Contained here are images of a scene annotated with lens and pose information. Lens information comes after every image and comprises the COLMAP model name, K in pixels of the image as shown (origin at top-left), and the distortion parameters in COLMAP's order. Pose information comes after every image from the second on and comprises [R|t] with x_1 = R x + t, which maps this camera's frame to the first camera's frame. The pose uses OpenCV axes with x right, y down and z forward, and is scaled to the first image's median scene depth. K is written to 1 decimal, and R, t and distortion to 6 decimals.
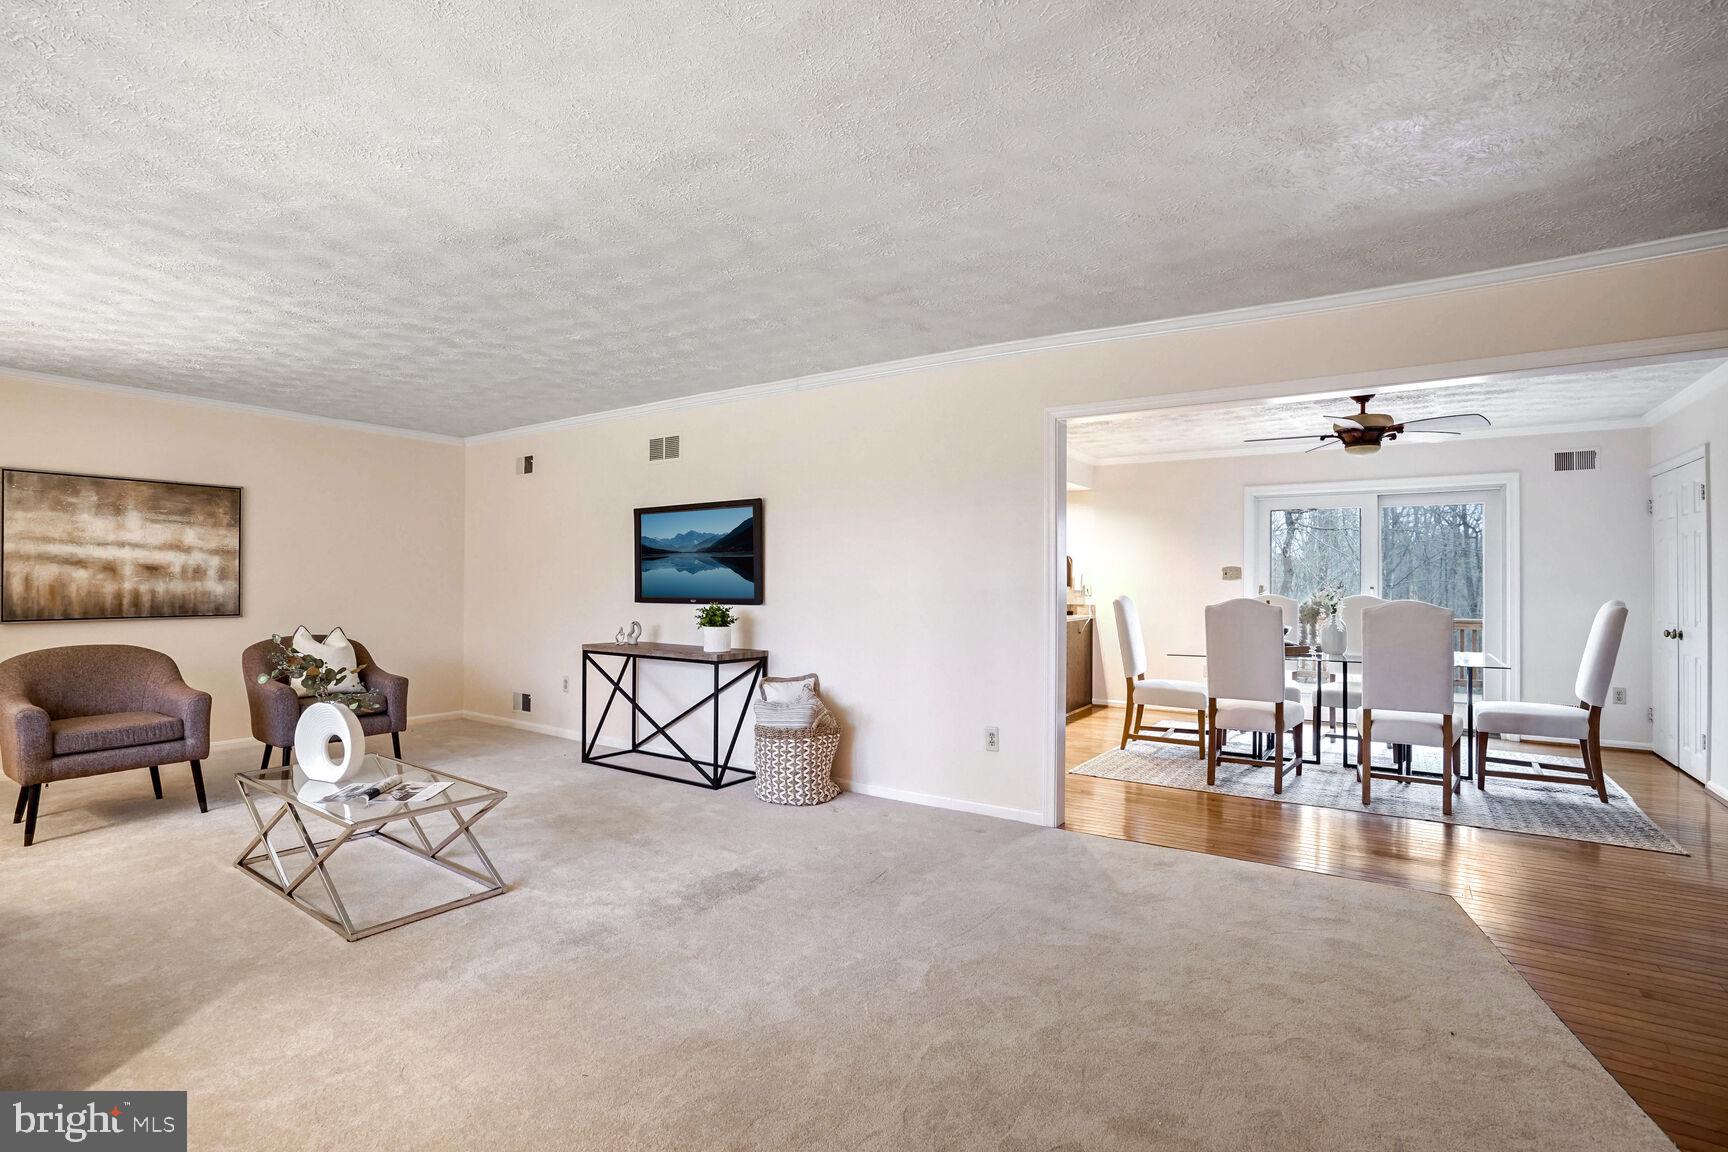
lens RADIAL K [[795.3, 0, 832.2], [0, 795.3, 572.7], [0, 0, 1]] dist [-0.043683, 0.009028]
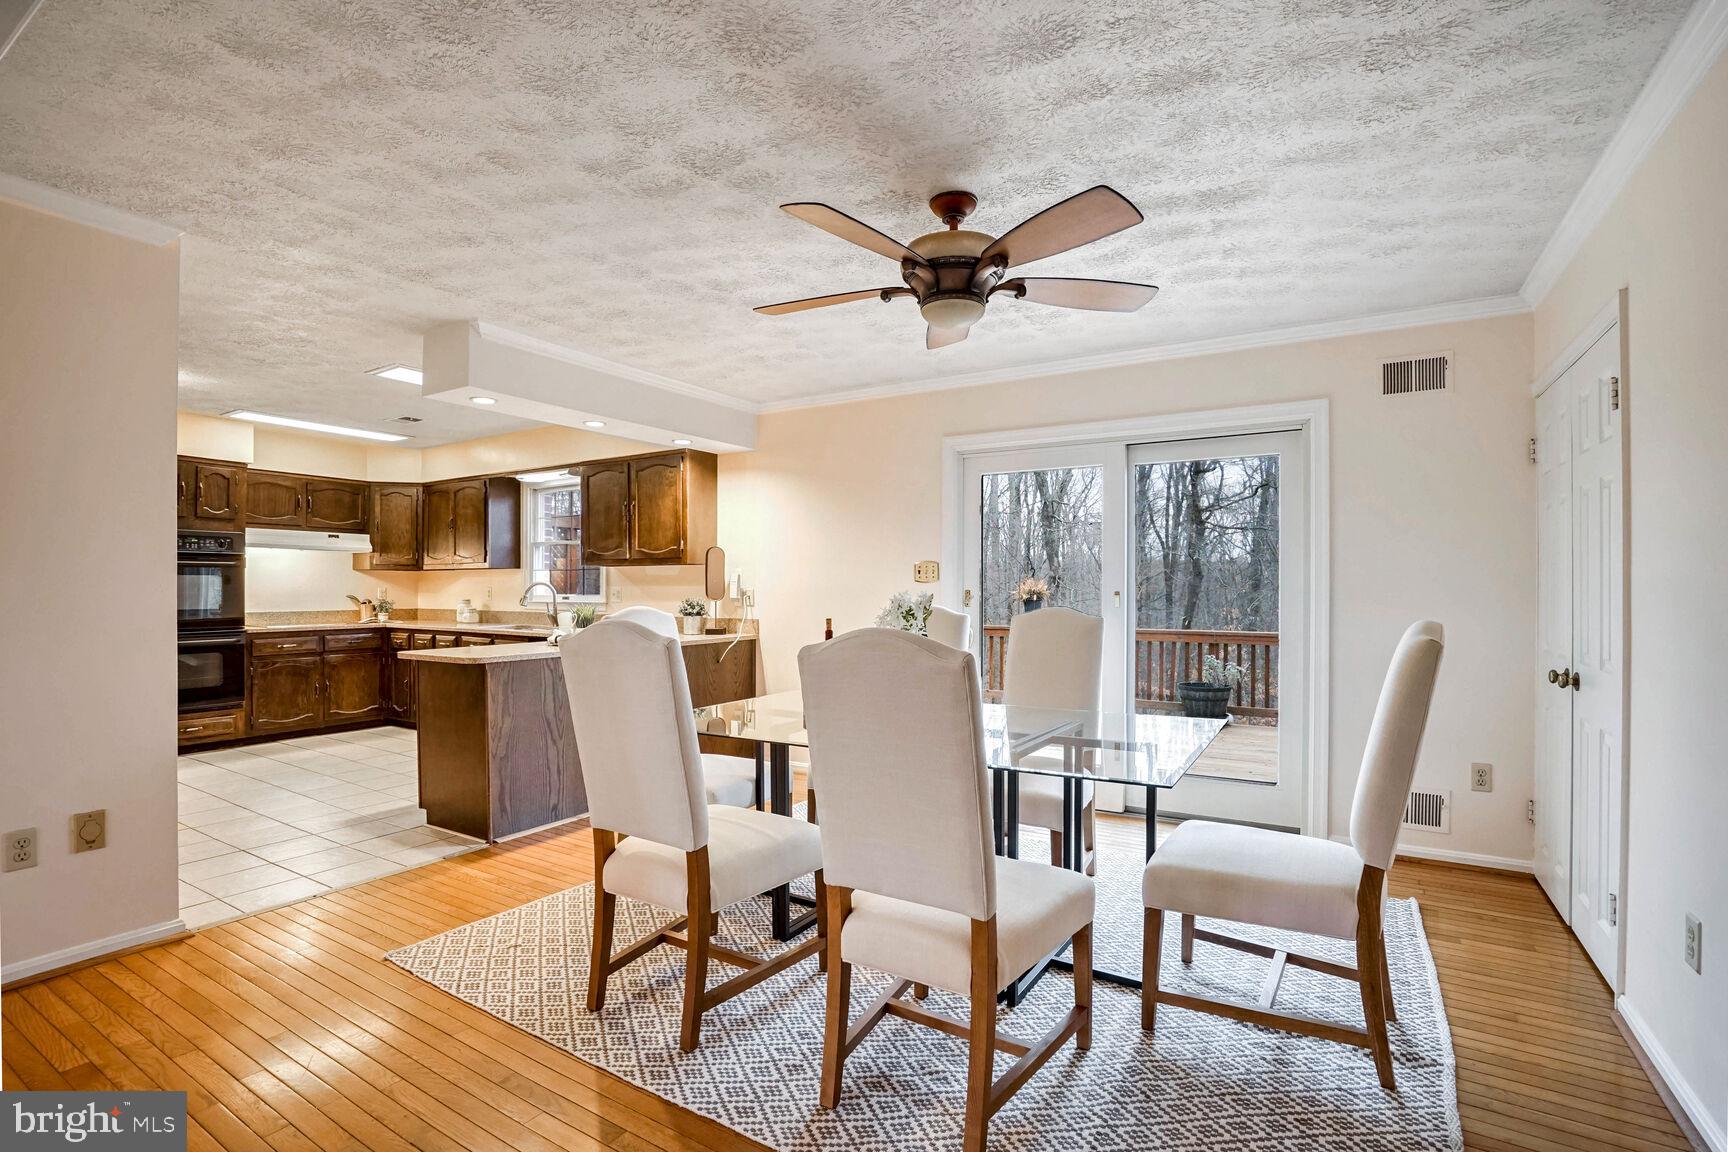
lens RADIAL K [[795.3, 0, 841.8], [0, 795.3, 587.3], [0, 0, 1]] dist [-0.043683, 0.009028]
pose [[0.998601, -0.001913, 0.052846, 0.551487], [0.001411, 0.999954, 0.009534, 0.010501], [-0.052861, -0.009446, 0.998557, 0.474778]]
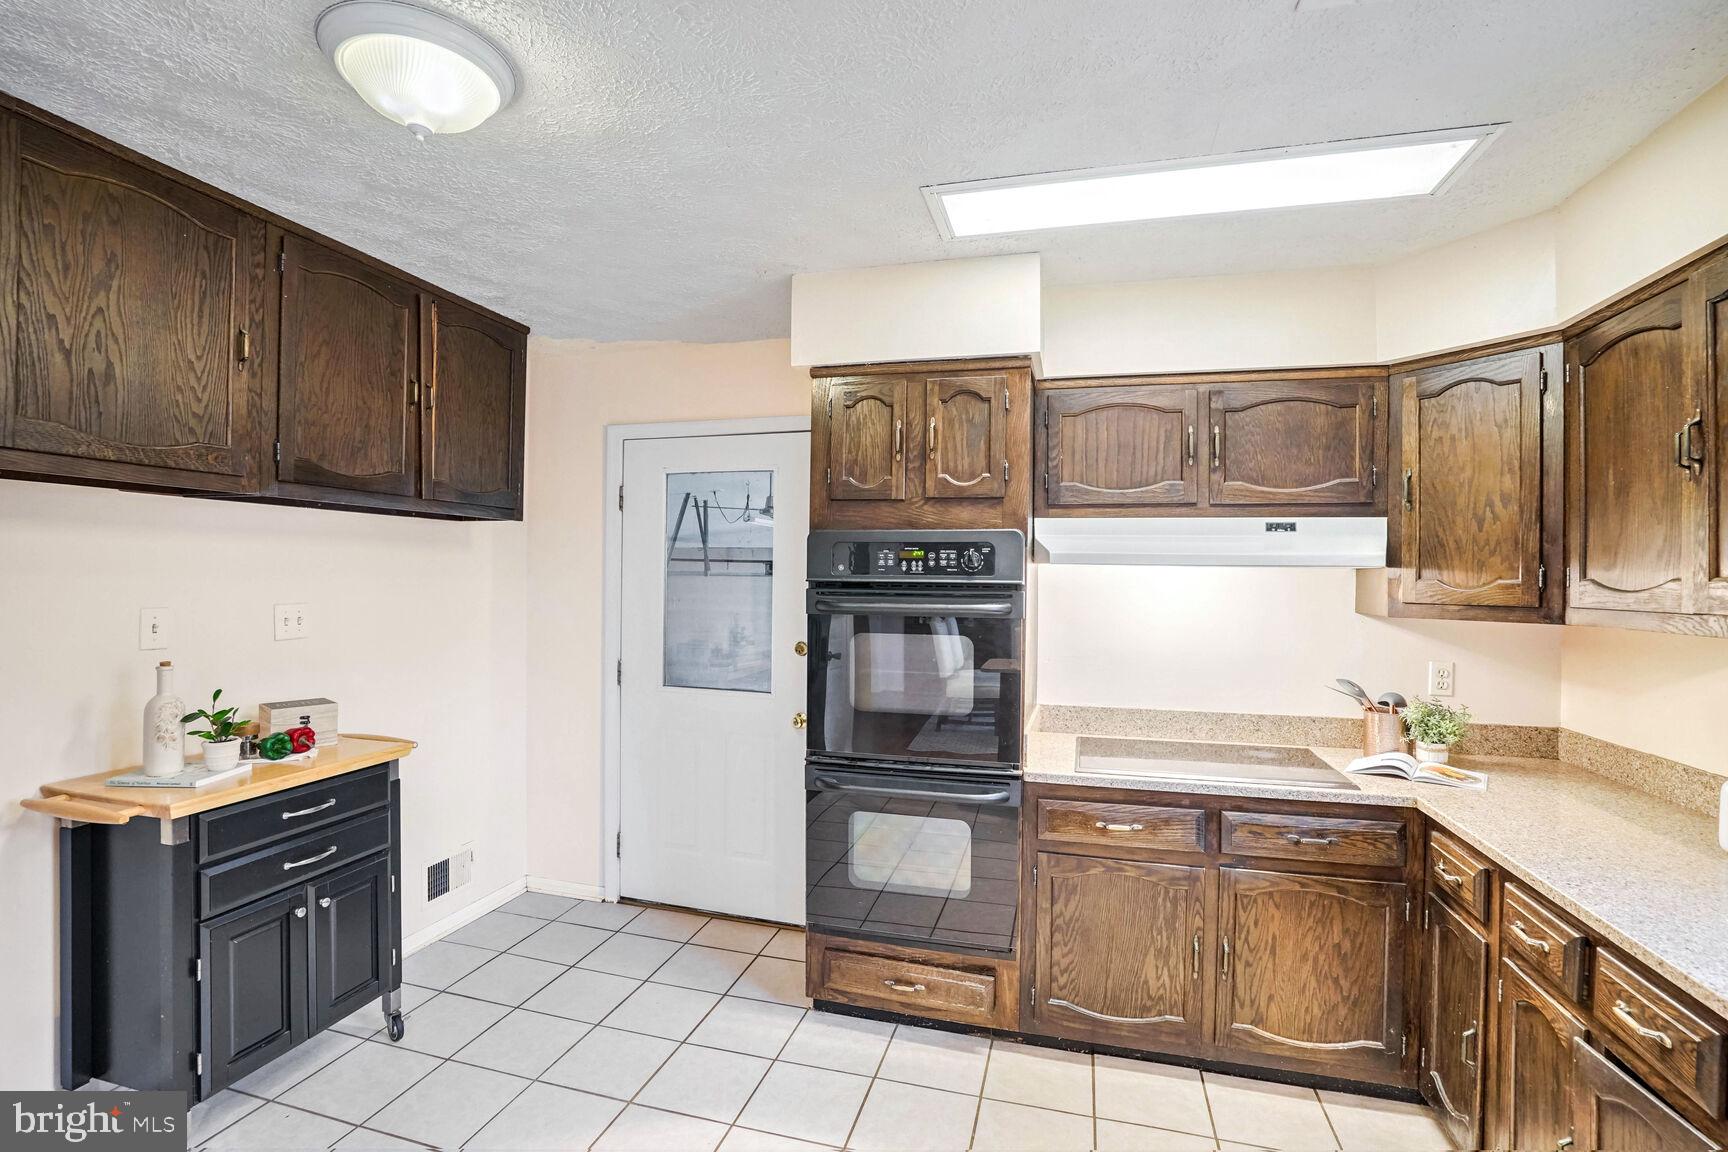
lens RADIAL K [[795.3, 0, 848.6], [0, 795.3, 577.9], [0, 0, 1]] dist [-0.043683, 0.009028]
pose [[0.332114, 0.000388, -0.943239, 0.152960], [-0.002284, 0.999997, -0.000393, -0.029885], [0.943236, 0.002285, 0.332114, 1.386285]]
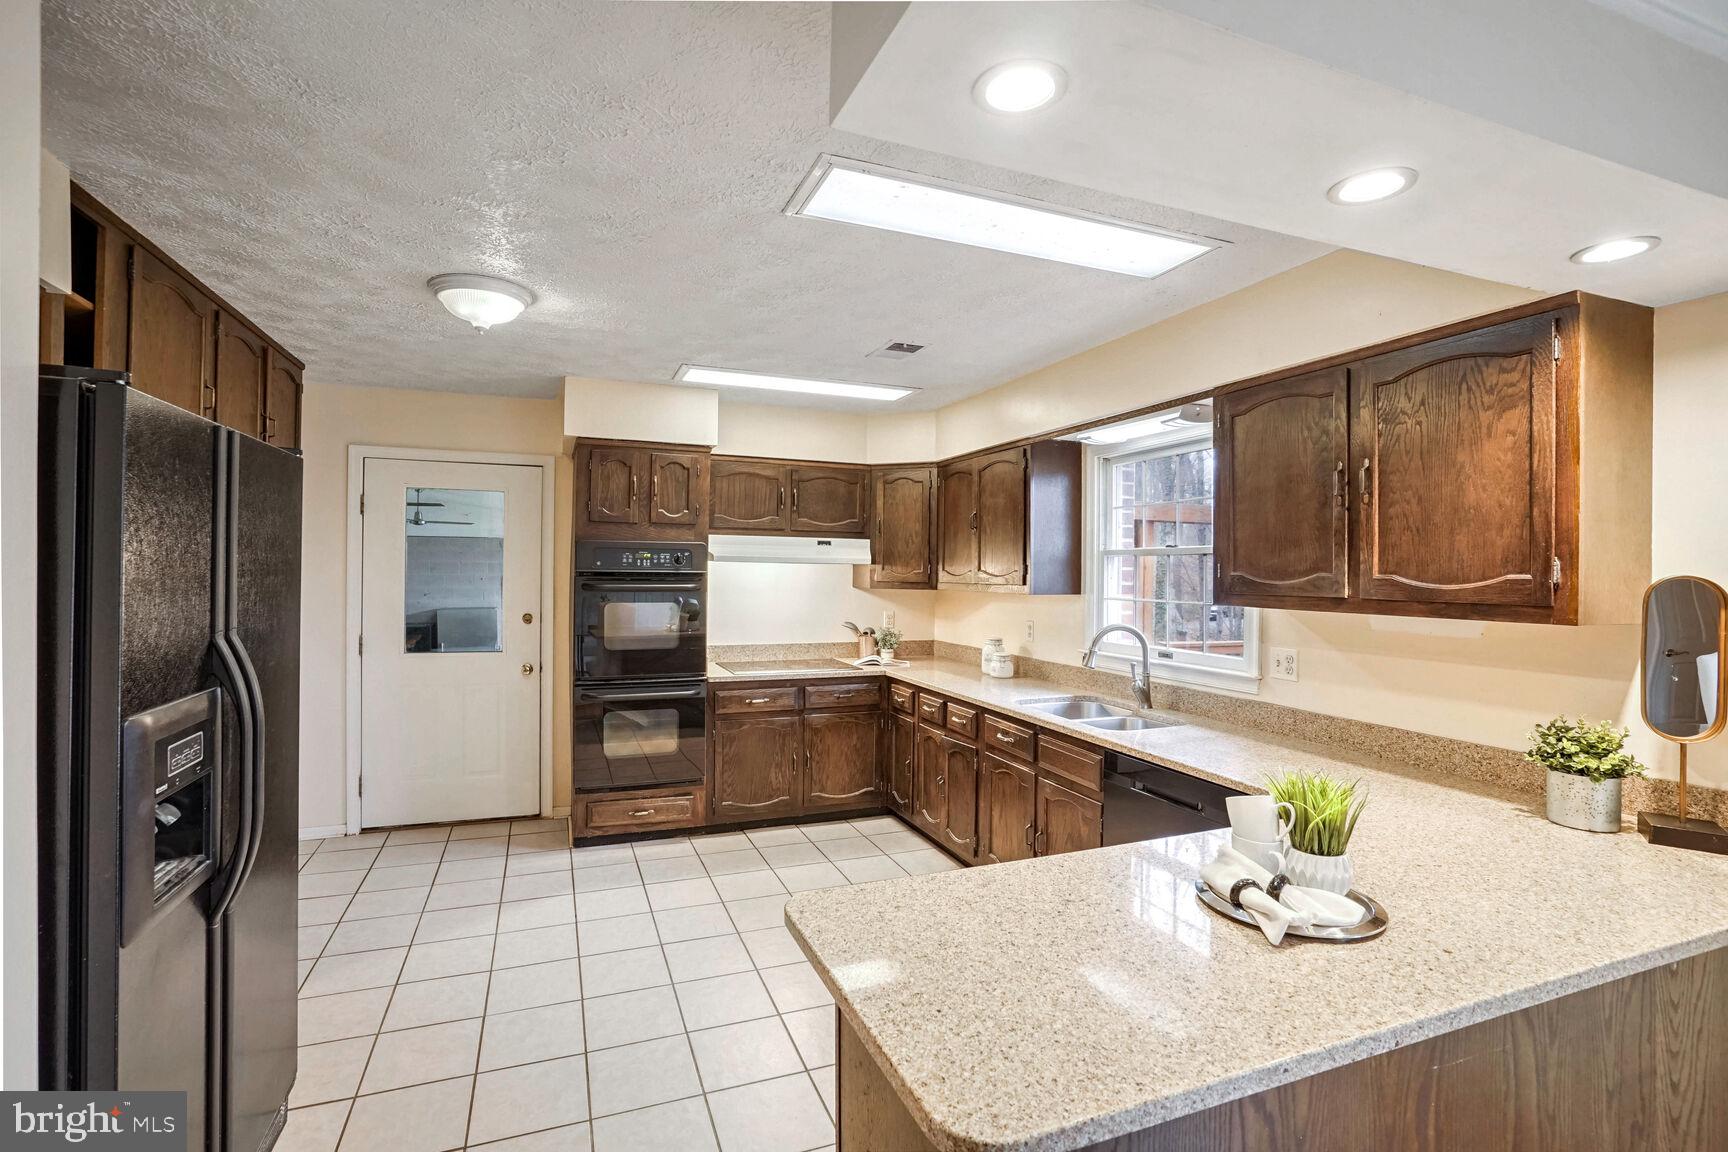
lens RADIAL K [[795.3, 0, 848.6], [0, 795.3, 567.2], [0, 0, 1]] dist [-0.043683, 0.009028]
pose [[0.832641, 0.004724, -0.553793, 0.332163], [-0.004119, 0.999989, 0.002336, -0.035546], [0.553798, 0.000336, 0.832651, 1.030240]]
